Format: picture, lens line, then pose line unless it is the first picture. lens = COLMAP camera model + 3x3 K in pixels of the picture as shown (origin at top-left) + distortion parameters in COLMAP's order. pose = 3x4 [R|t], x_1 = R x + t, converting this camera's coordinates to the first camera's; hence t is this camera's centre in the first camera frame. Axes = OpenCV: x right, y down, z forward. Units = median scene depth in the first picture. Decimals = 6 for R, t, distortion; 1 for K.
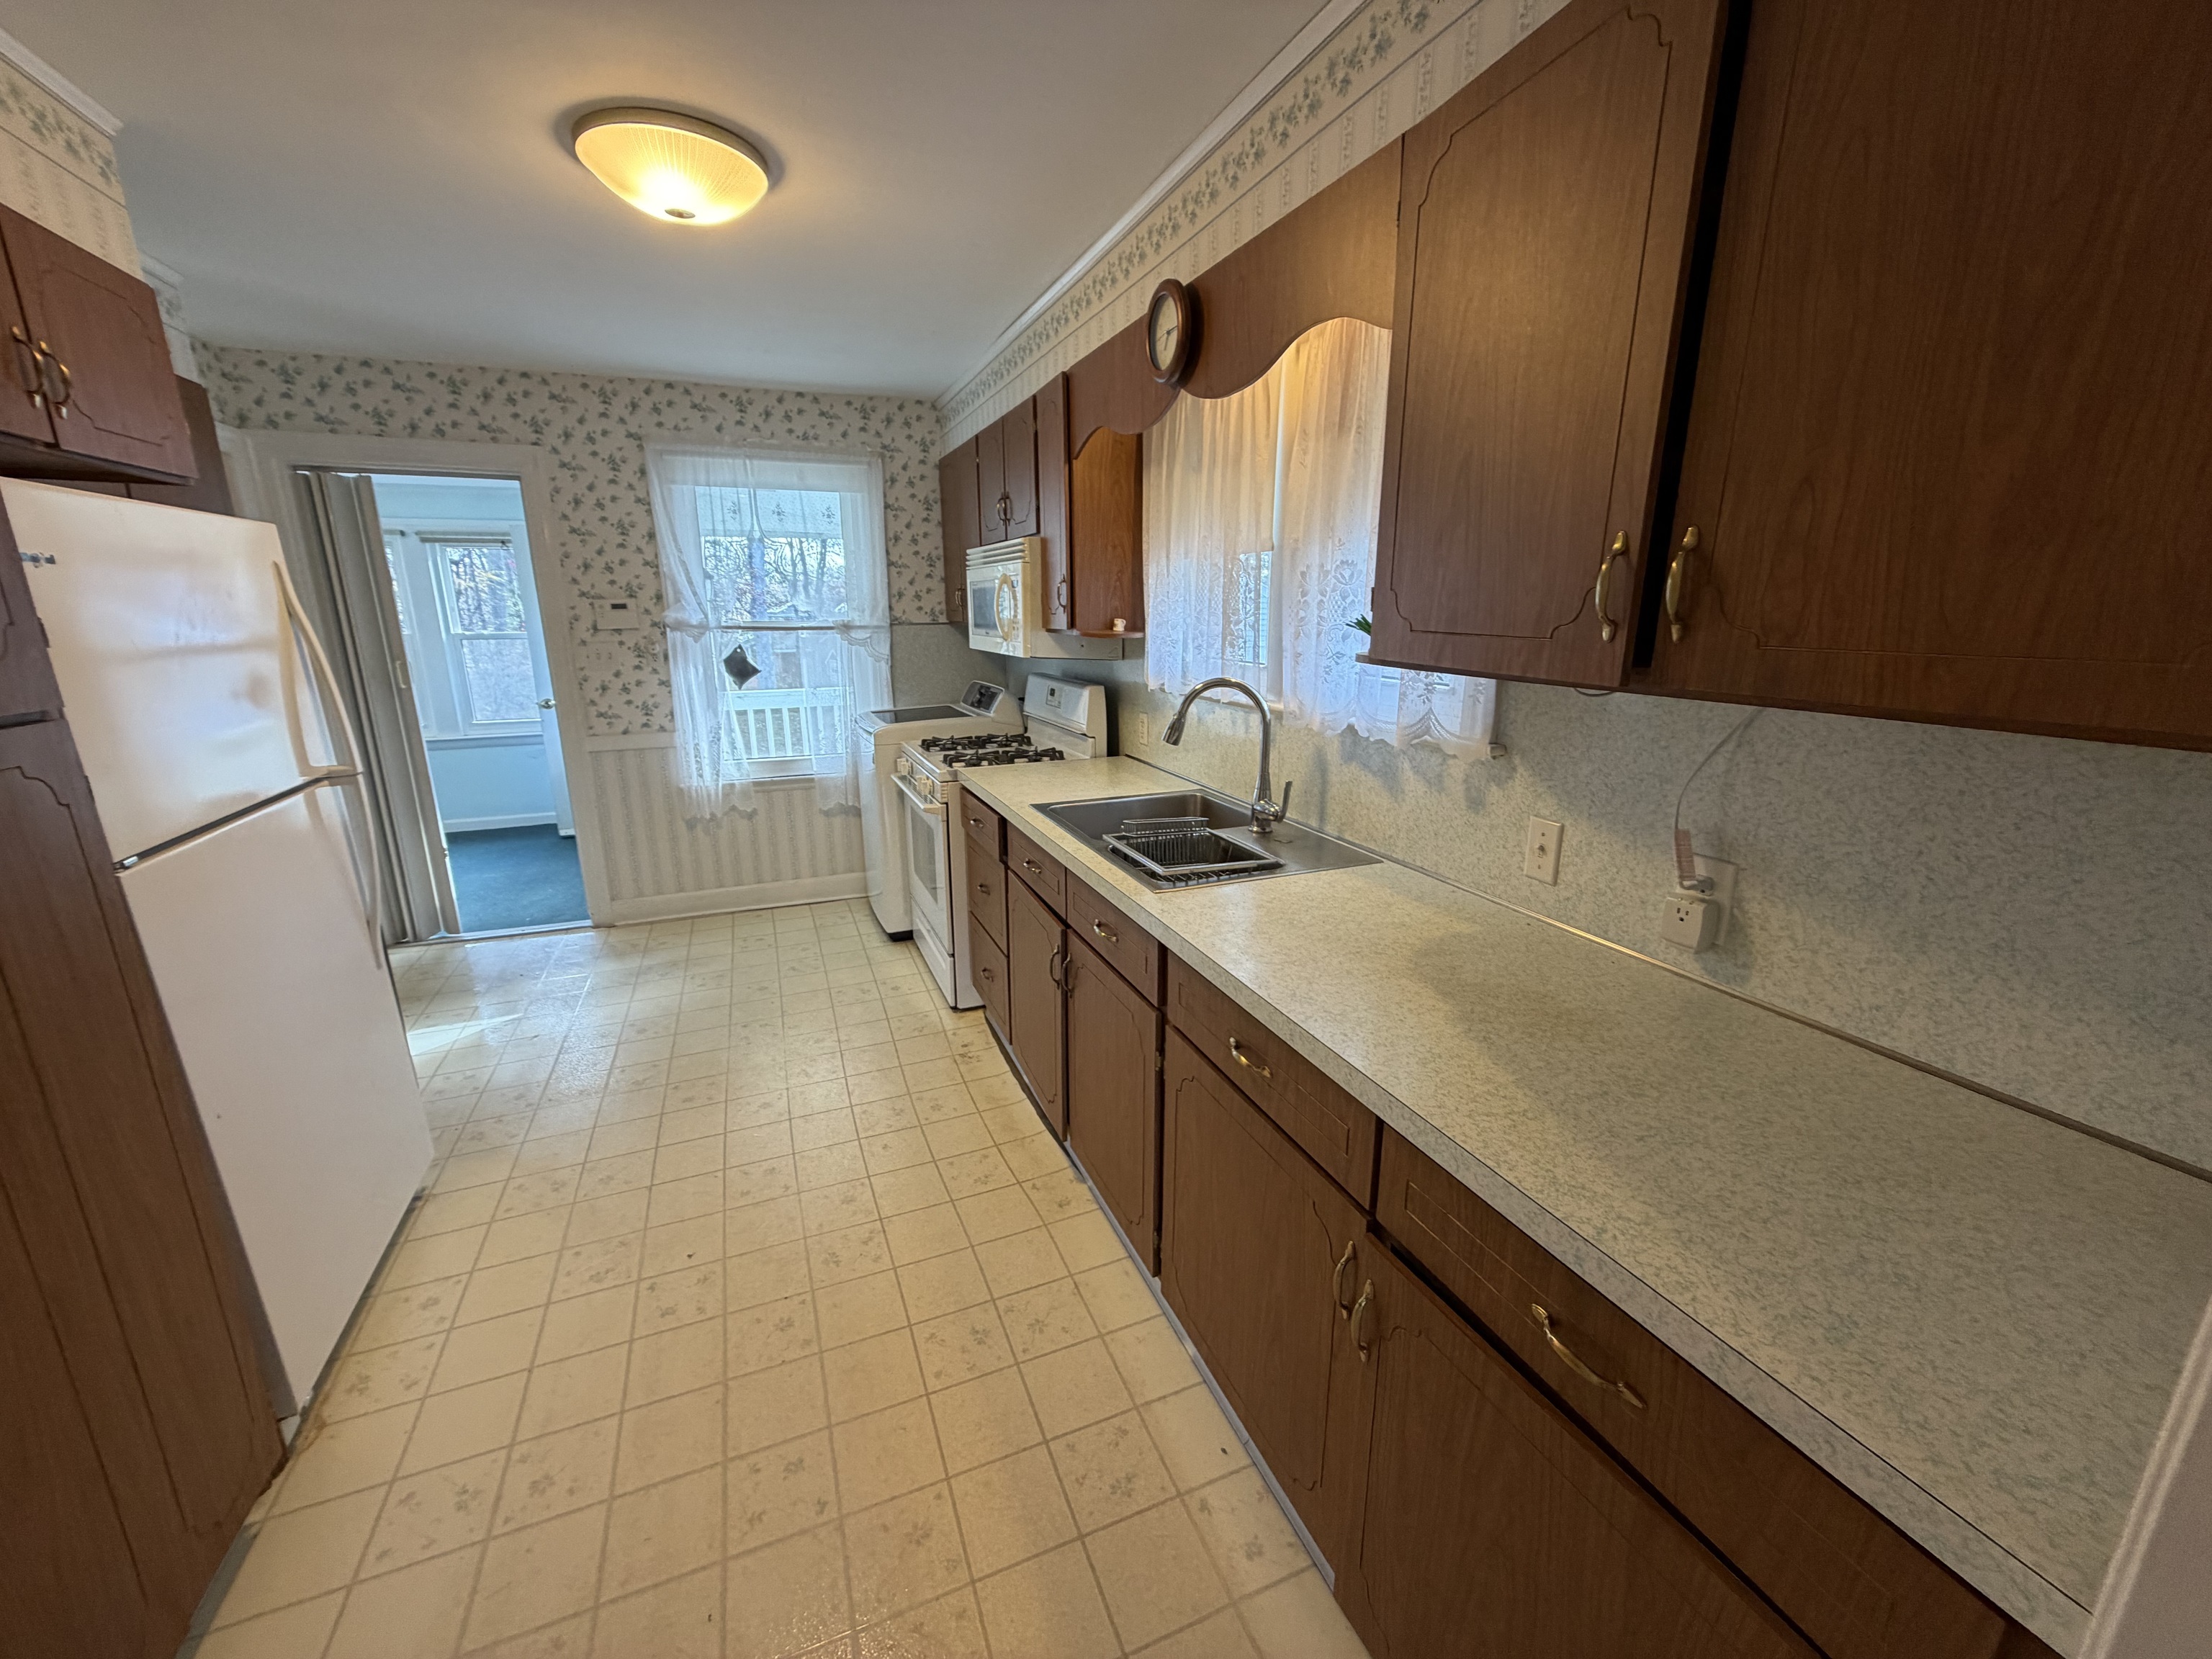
lens RADIAL K [[877.7, 0, 1097.2], [0, 877.7, 831.8], [0, 0, 1]] dist [0.000329, -0.000434]
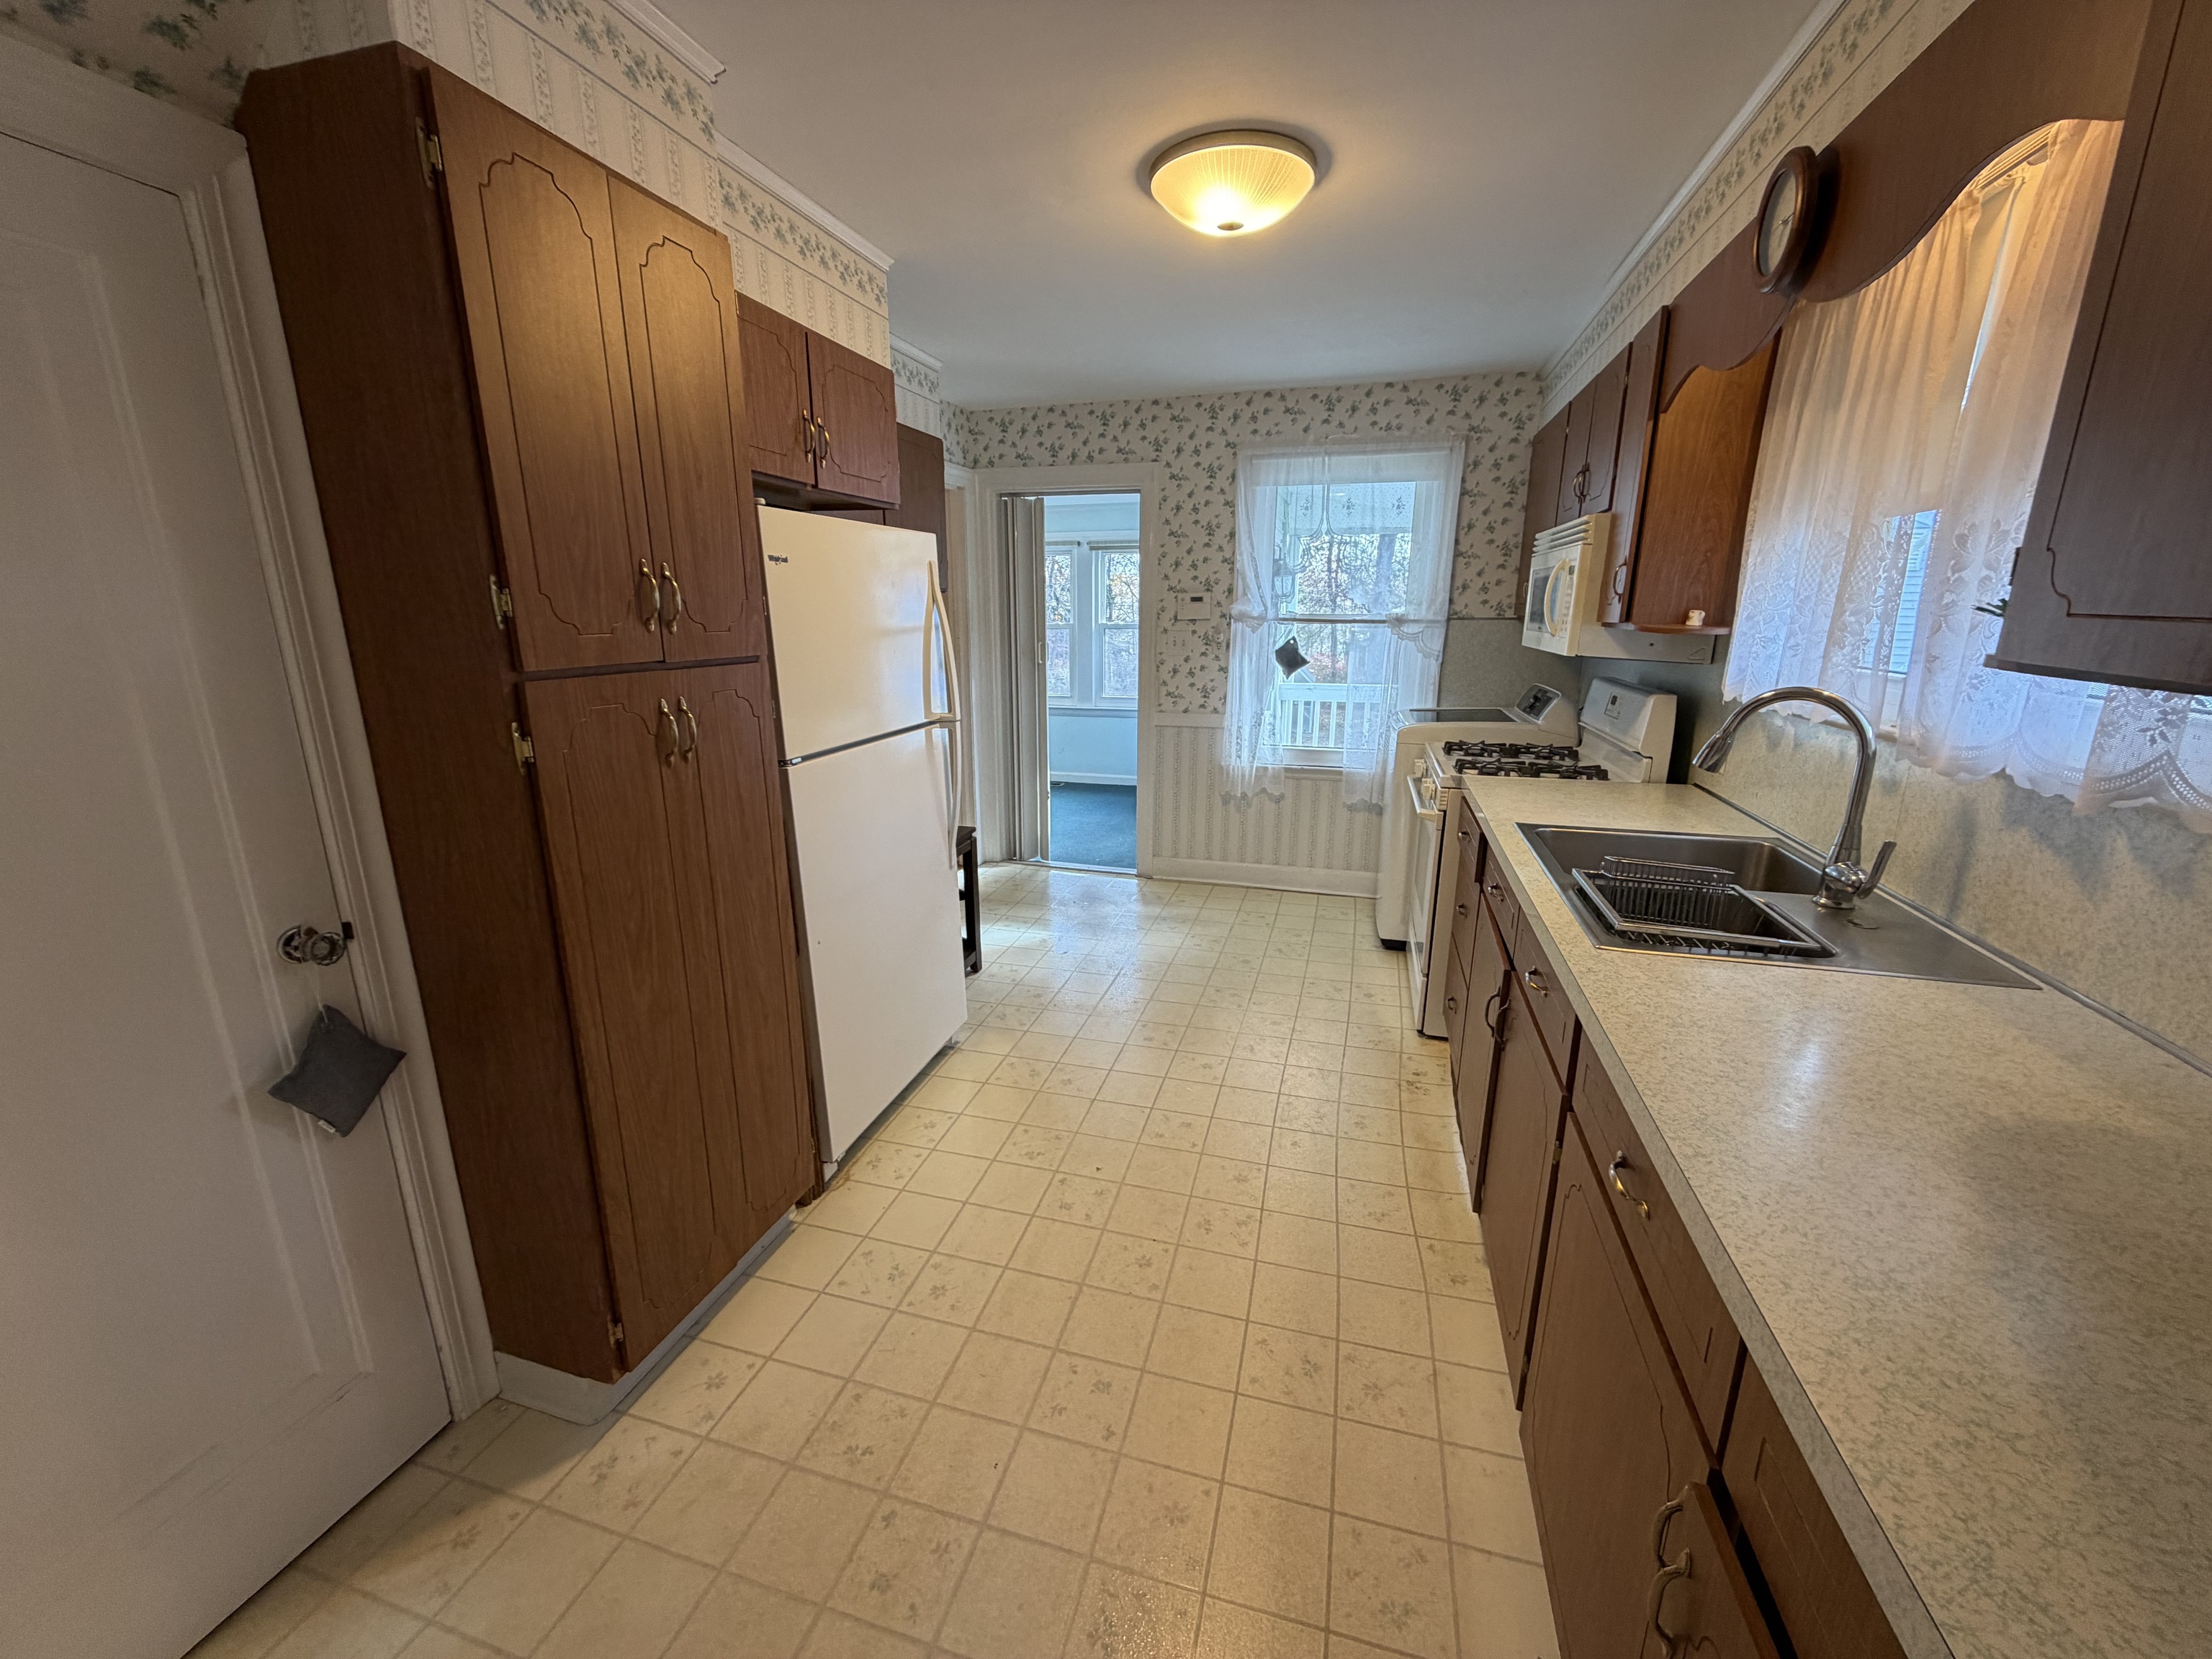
lens RADIAL K [[877.7, 0, 1098.3], [0, 877.7, 832.2], [0, 0, 1]] dist [0.000329, -0.000434]
pose [[0.784427, 0.157433, -0.599908, 0.132160], [-0.157270, 0.986125, 0.053144, -0.003522], [0.599951, 0.052660, 0.798302, 0.069188]]
